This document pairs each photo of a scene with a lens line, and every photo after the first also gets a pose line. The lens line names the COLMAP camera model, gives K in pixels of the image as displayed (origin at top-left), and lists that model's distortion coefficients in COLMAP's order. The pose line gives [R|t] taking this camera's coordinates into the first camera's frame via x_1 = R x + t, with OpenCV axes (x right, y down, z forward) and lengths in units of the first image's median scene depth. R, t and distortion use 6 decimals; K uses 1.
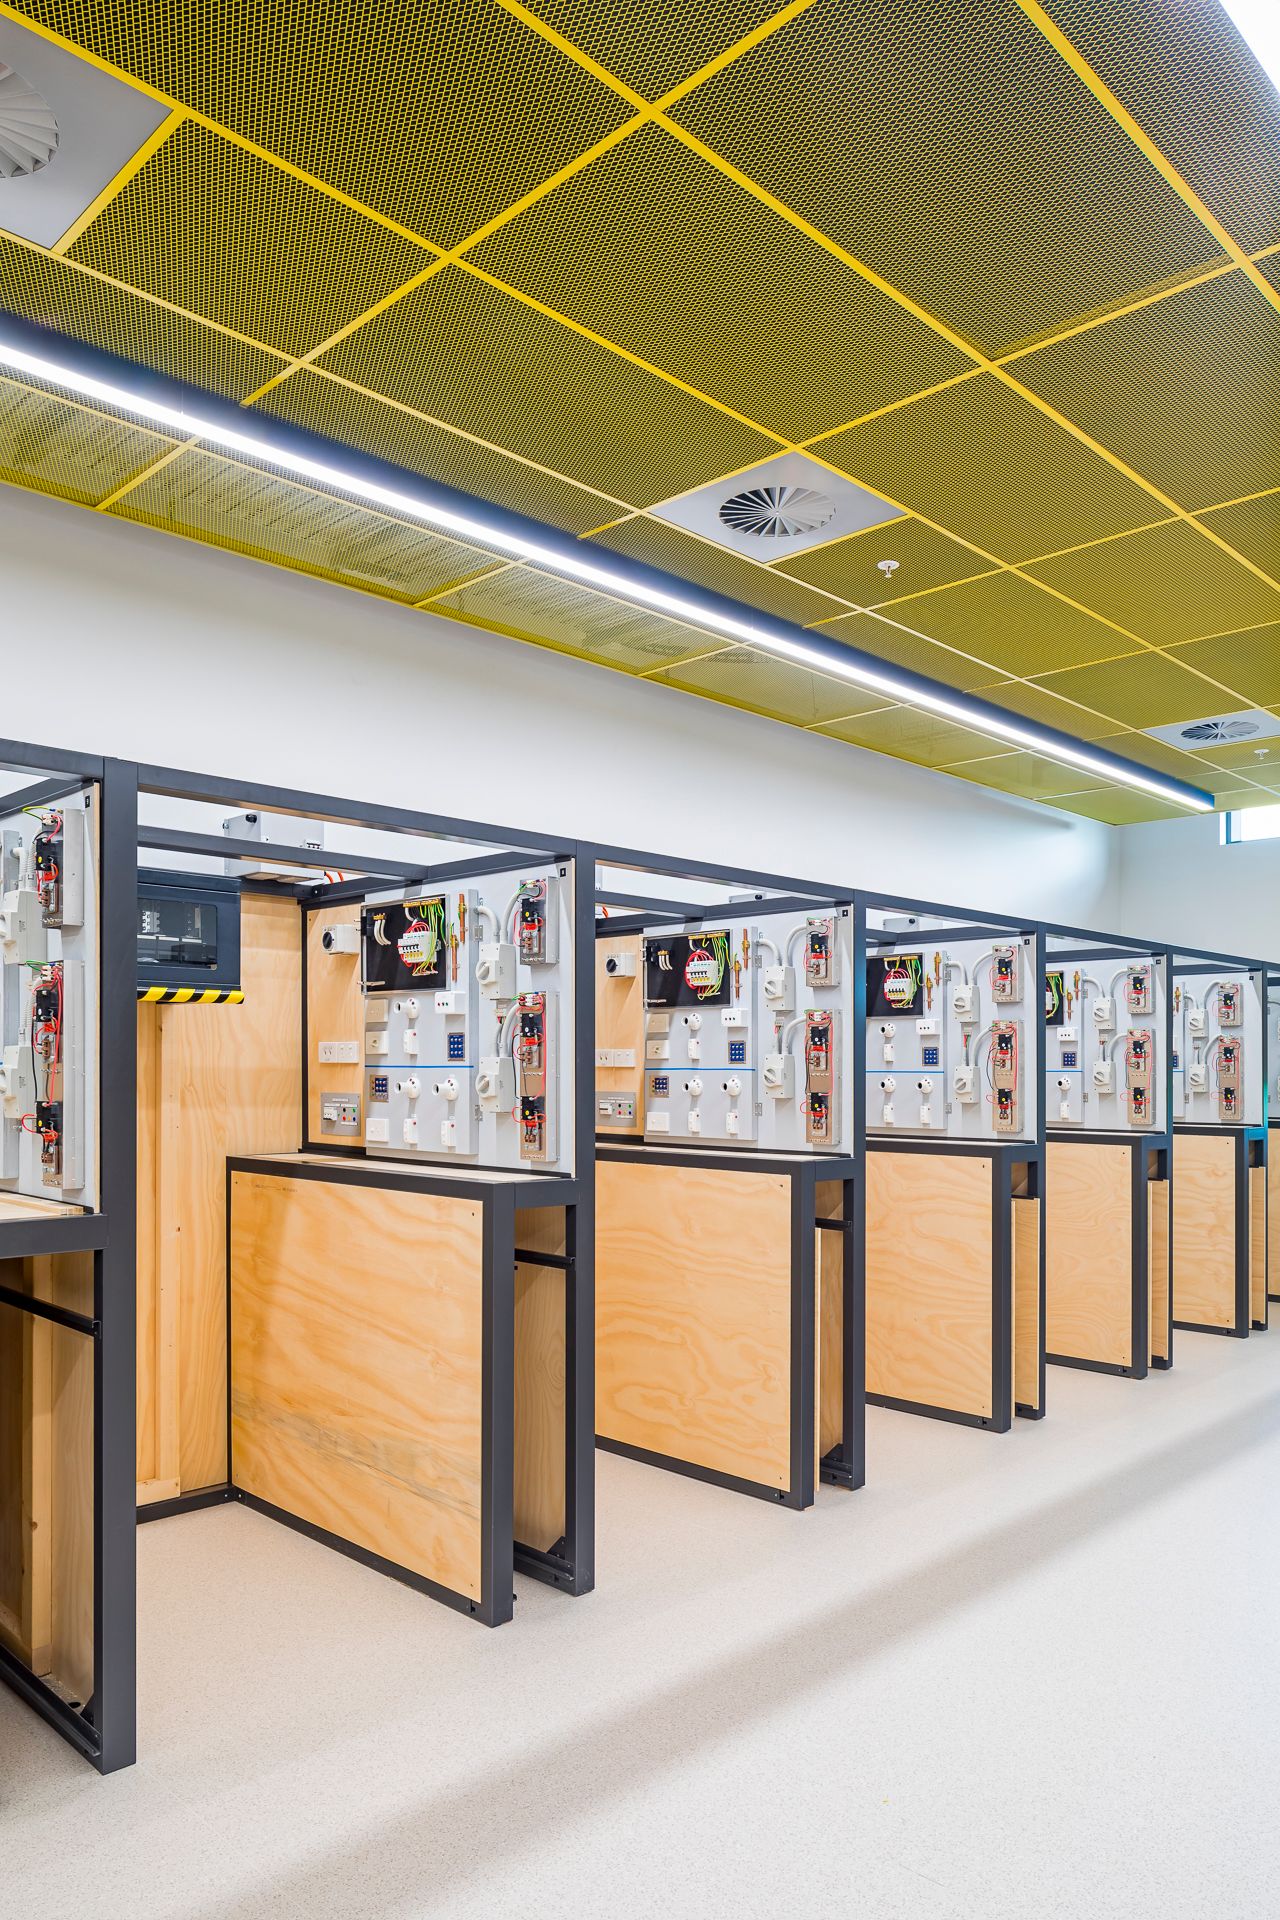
lens RADIAL K [[1294.3, 0, 632.6], [0, 1294.3, 1076.0], [0, 0, 1]] dist [-0.005900, 0.002522]
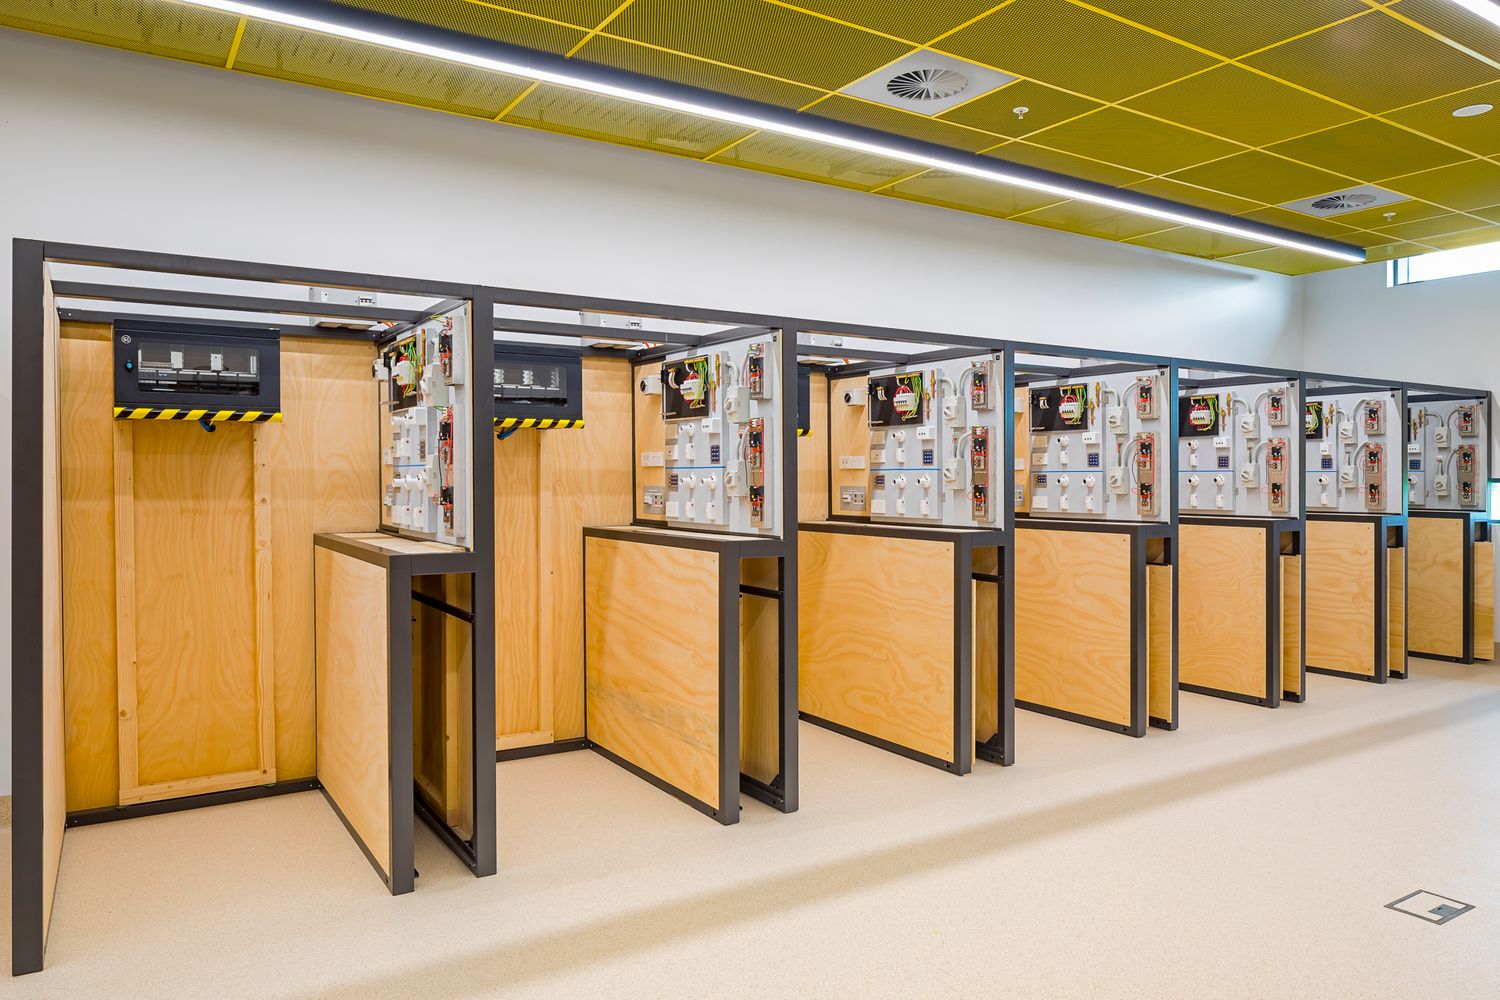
lens RADIAL K [[1011.1, 0, 751.2], [0, 1011.1, 493.9], [0, 0, 1]] dist [-0.005900, 0.002522]
pose [[0.976866, -0.001128, -0.213850, 0.142922], [0.003556, 0.999934, 0.010969, 0.010054], [0.213823, -0.011475, 0.976805, -0.140309]]
